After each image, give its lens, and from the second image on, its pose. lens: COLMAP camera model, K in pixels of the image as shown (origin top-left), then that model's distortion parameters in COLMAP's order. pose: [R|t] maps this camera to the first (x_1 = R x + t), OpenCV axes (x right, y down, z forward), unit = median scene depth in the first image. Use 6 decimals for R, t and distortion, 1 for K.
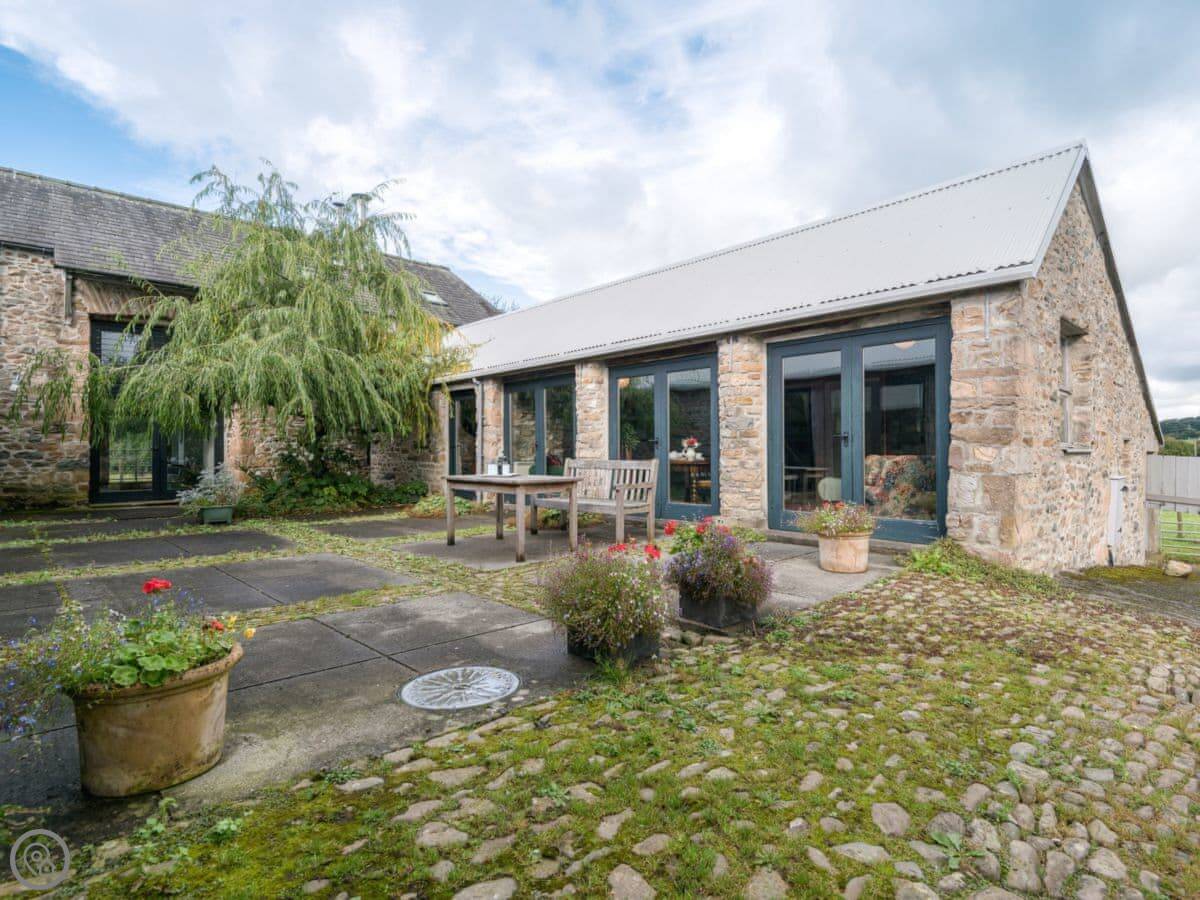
lens RADIAL K [[623.9, 0, 609.0], [0, 623.9, 455.6], [0, 0, 1]] dist [0.023008, -0.004476]
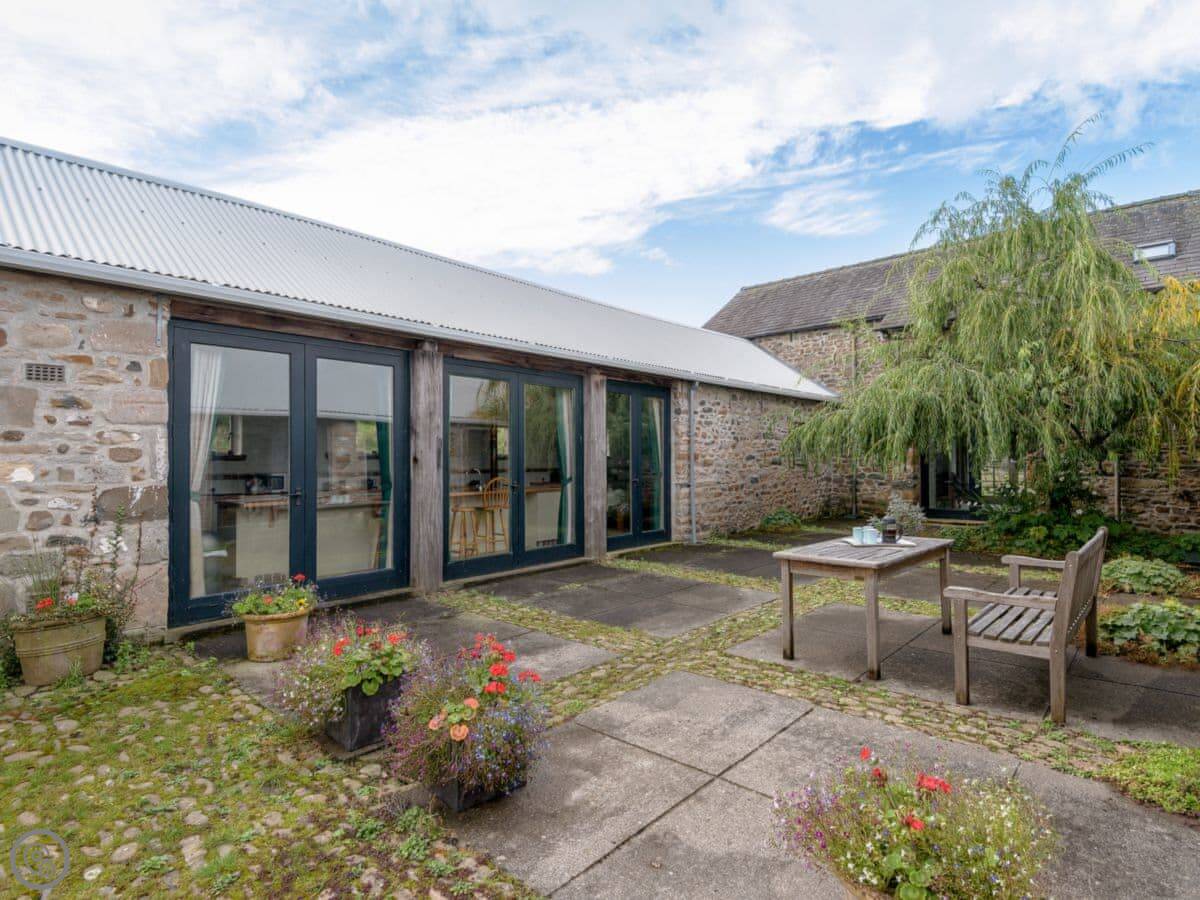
lens RADIAL K [[623.9, 0, 609.0], [0, 623.9, 450.3], [0, 0, 1]] dist [0.023008, -0.004476]
pose [[0.076268, -0.014584, -0.996981, 1.280363], [0.007569, 0.999873, -0.014048, -0.164937], [0.997059, -0.006475, 0.076369, 1.541221]]
